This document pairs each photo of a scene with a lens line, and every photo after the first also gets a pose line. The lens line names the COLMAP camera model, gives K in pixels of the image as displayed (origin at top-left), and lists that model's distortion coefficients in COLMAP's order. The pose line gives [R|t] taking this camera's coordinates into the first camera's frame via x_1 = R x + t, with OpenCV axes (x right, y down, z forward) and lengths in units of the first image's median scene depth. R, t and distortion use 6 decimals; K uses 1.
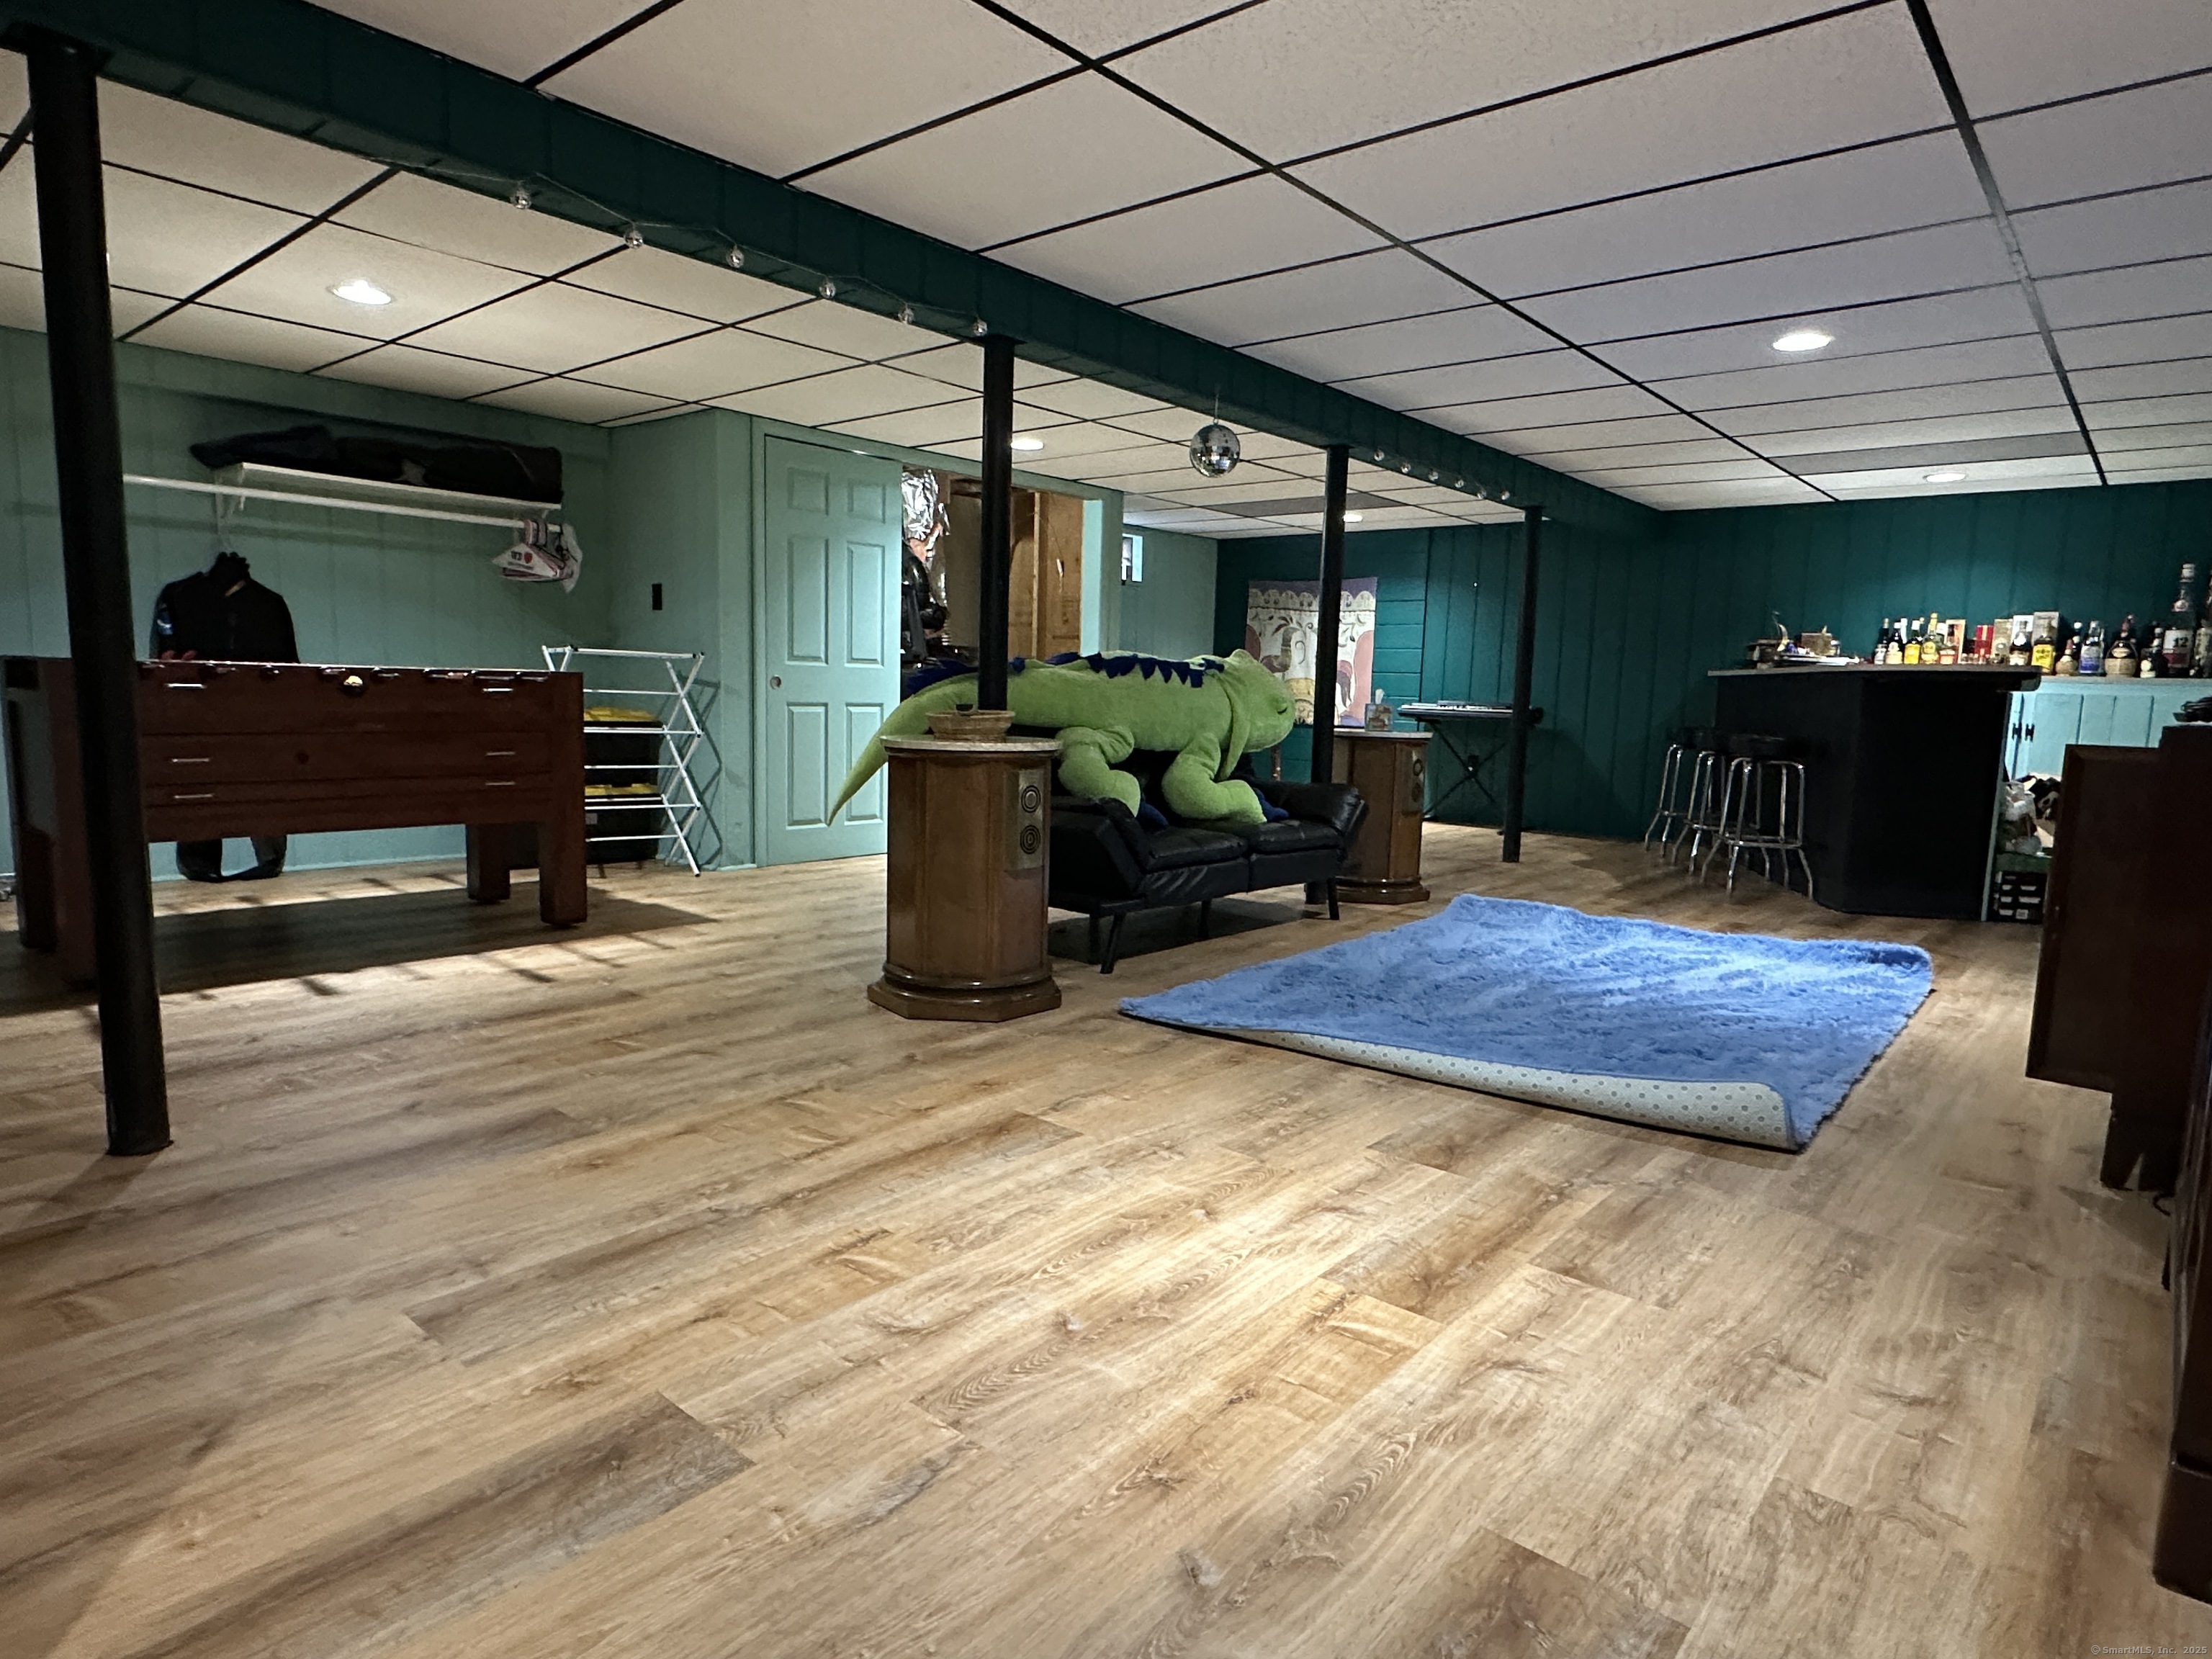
lens RADIAL K [[1273.3, 0, 1089.3], [0, 1273.3, 837.4], [0, 0, 1]] dist [0.002178, 0.002522]
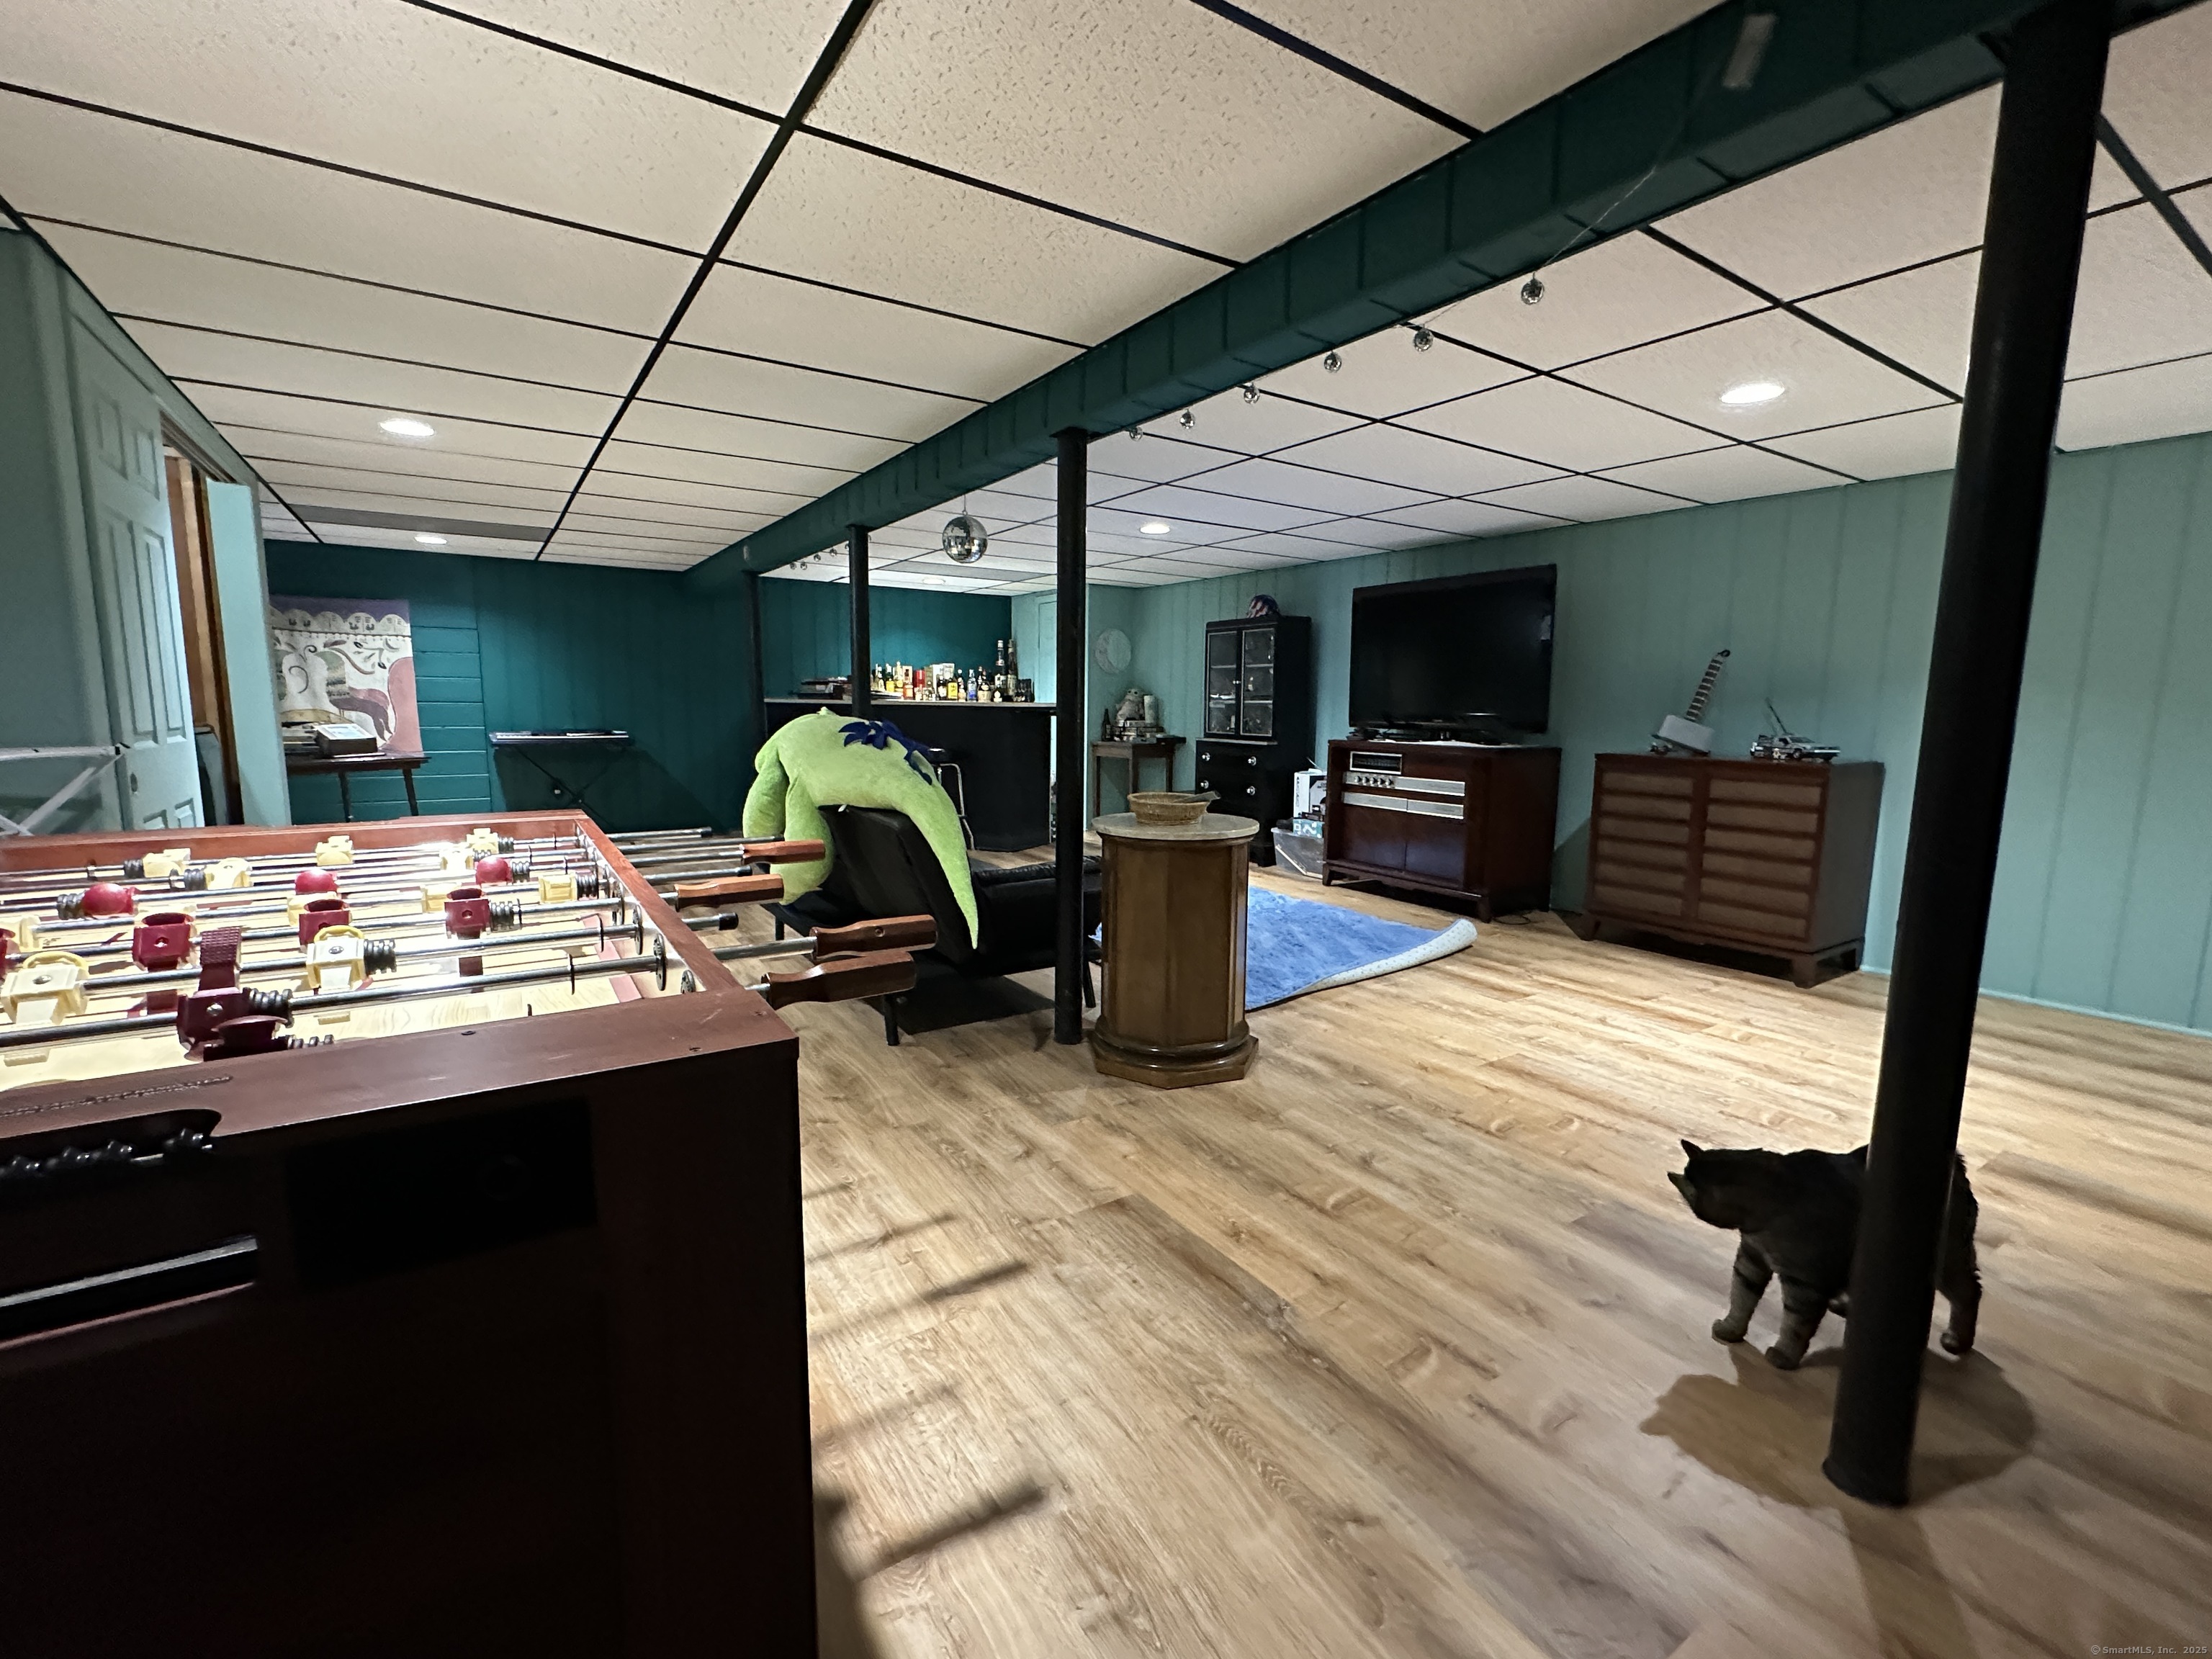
lens RADIAL K [[991.5, 0, 1095.5], [0, 991.5, 822.1], [0, 0, 1]] dist [-0.003557, 0.000727]
pose [[0.256252, -0.145816, 0.955548, -0.522524], [0.113662, 0.986244, 0.120019, -0.105315], [-0.959904, 0.077854, 0.269301, 0.474605]]
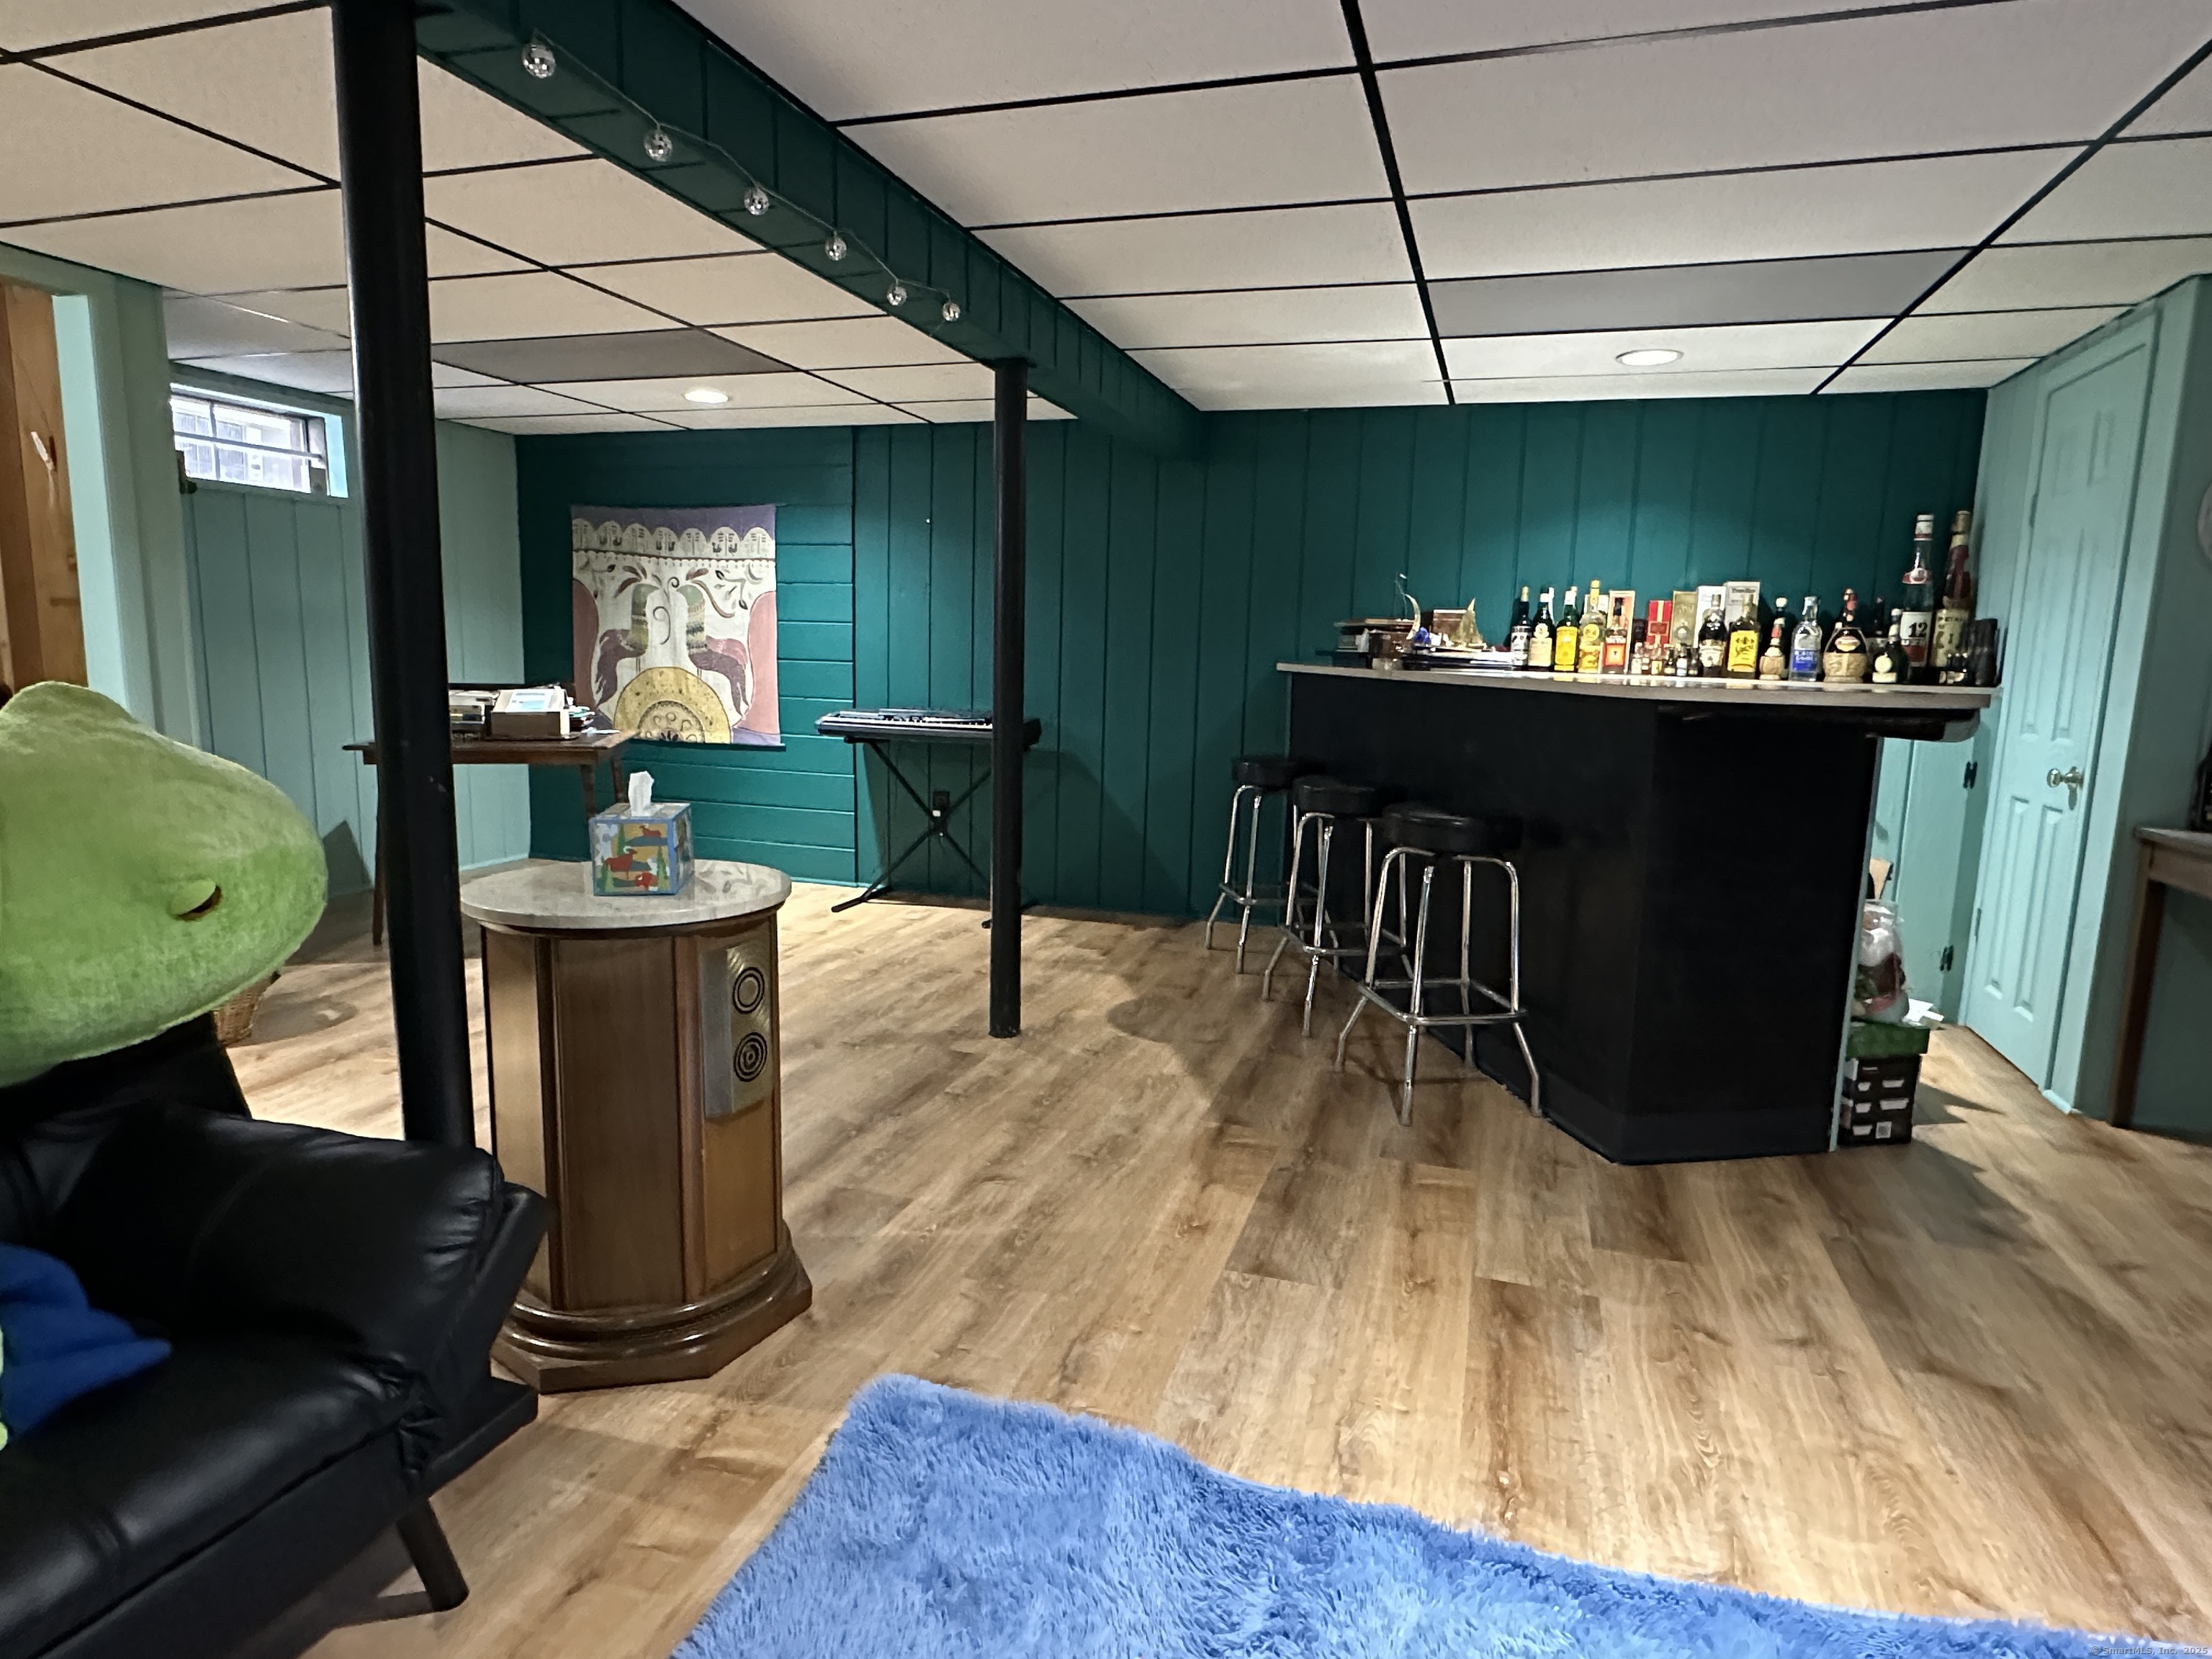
lens RADIAL K [[1273.3, 0, 1113.1], [0, 1273.3, 827.9], [0, 0, 1]] dist [0.002178, 0.002522]
pose [[0.917803, -0.061522, 0.392240, 0.178658], [0.049880, 0.997961, 0.039814, -0.092502], [-0.393890, -0.016977, 0.919001, 0.523354]]
